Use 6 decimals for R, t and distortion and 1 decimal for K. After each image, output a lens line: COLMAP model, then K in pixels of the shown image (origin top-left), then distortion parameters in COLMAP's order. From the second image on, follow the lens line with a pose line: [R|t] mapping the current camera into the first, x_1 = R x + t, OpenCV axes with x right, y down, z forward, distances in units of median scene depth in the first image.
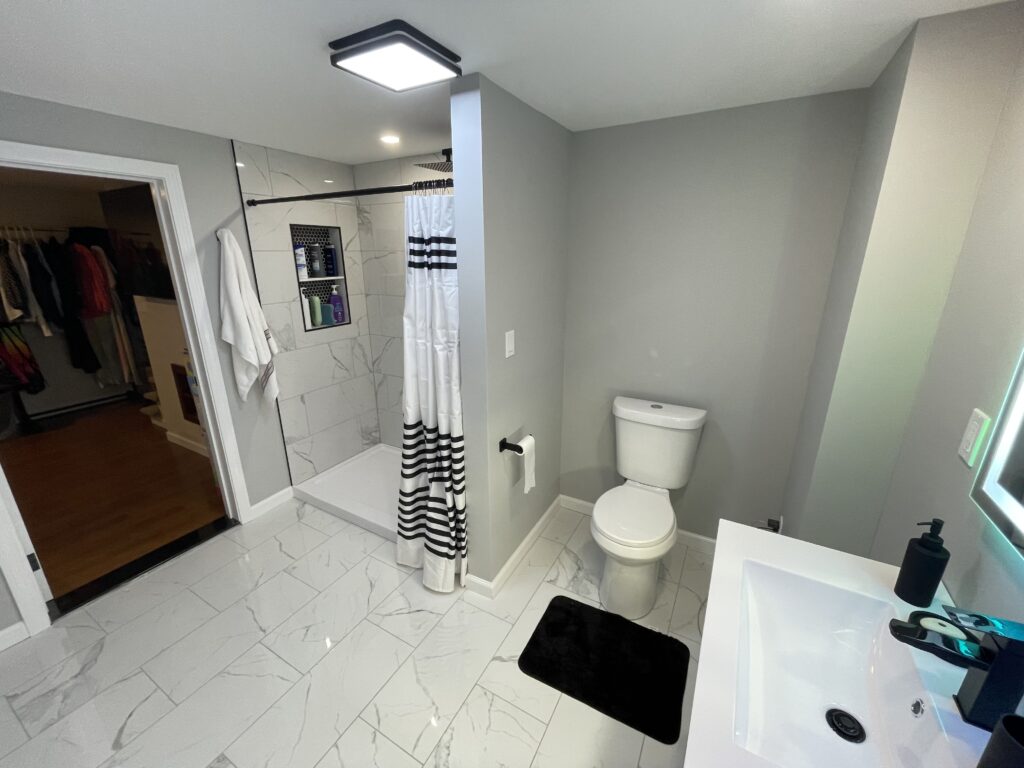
lens RADIAL K [[412.3, 0, 510.8], [0, 412.3, 380.1], [0, 0, 1]] dist [0.001916, 0.000112]
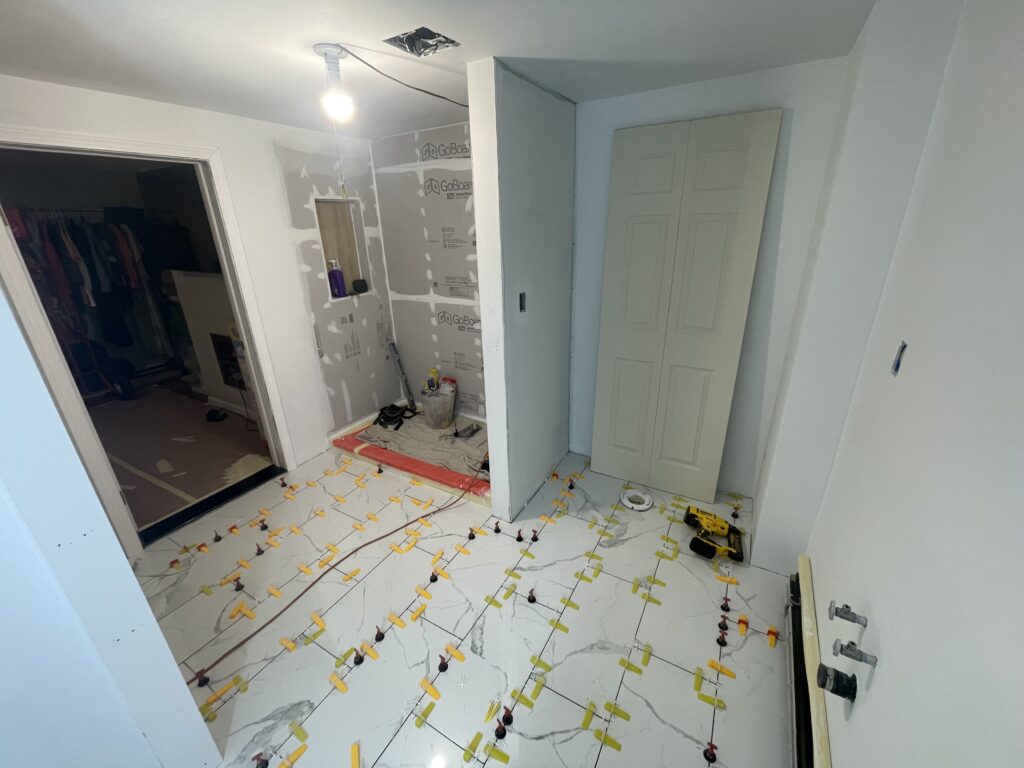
lens RADIAL K [[412.3, 0, 510.8], [0, 412.3, 380.1], [0, 0, 1]] dist [0.001916, 0.000112]
pose [[0.999636, -0.020903, -0.017051, -0.016476], [0.021994, 0.997545, 0.066478, 0.038669], [0.015620, -0.066829, 0.997642, -0.111829]]
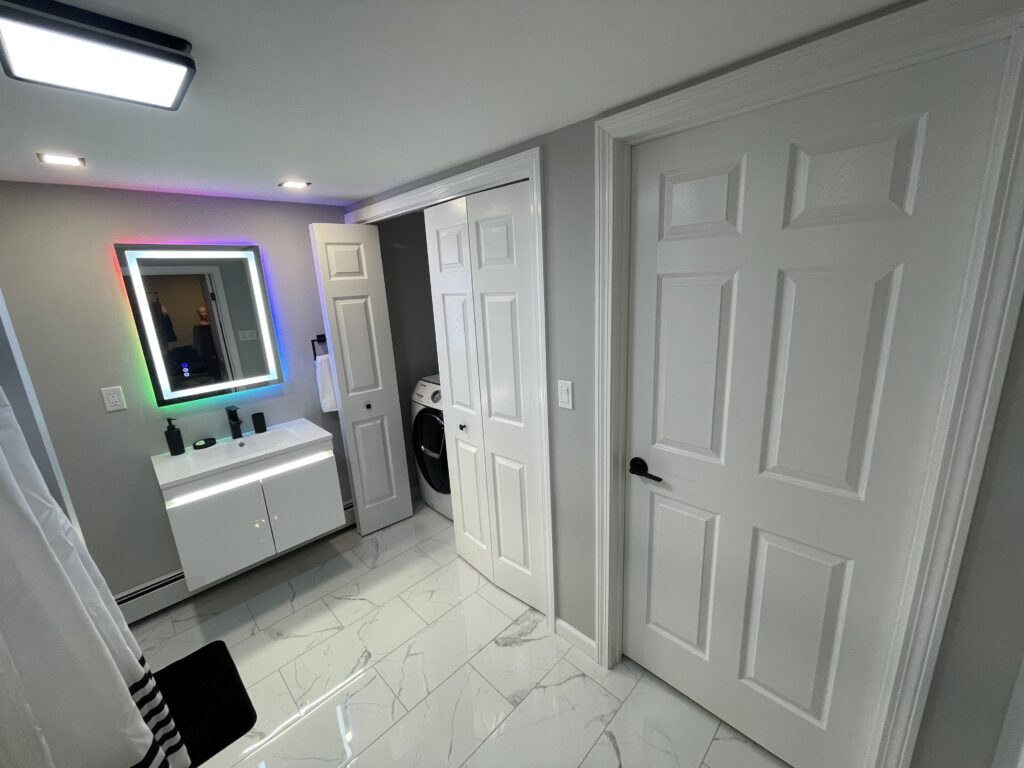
lens RADIAL K [[412.3, 0, 510.8], [0, 412.3, 380.1], [0, 0, 1]] dist [0.001916, 0.000112]
pose [[-0.962845, -0.011876, 0.269795, -0.595581], [0.128994, 0.857472, 0.498099, -0.305474], [-0.237257, 0.514393, -0.824080, 0.897956]]
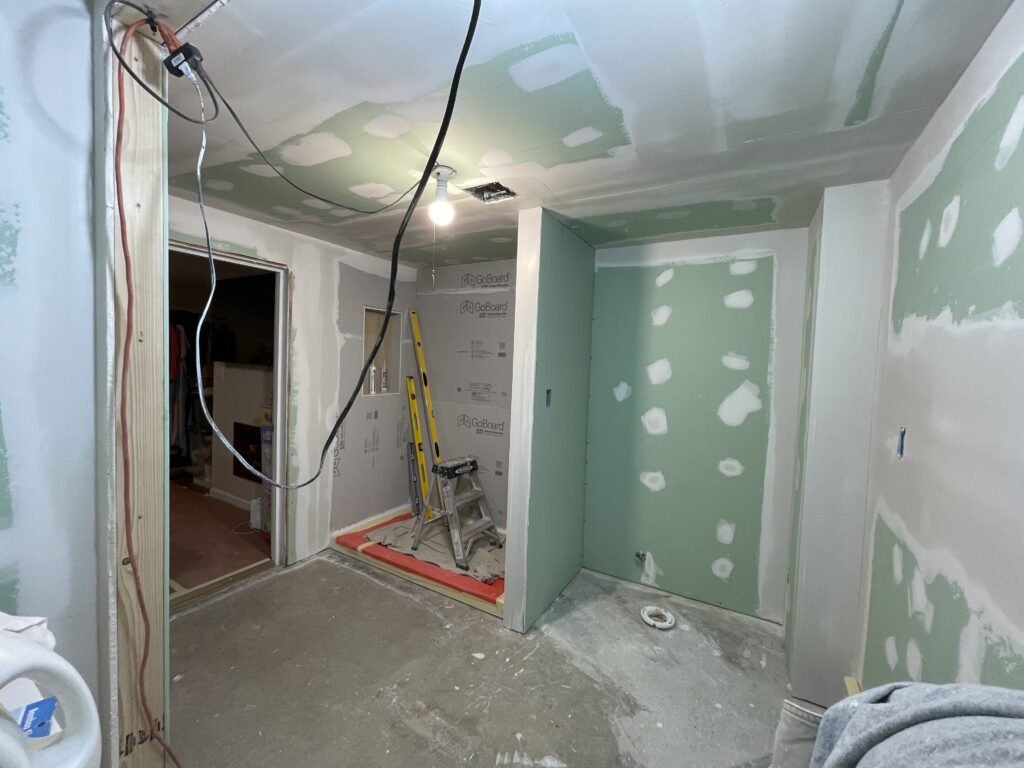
lens RADIAL K [[413.2, 0, 512.0], [0, 413.2, 384.0], [0, 0, 1]] dist [0.019475, 0.000011]
pose [[0.999176, 0.040540, -0.001783, -0.090932], [-0.039727, 0.968283, -0.246677, 0.147330], [-0.008273, 0.246545, 0.969096, -0.177529]]
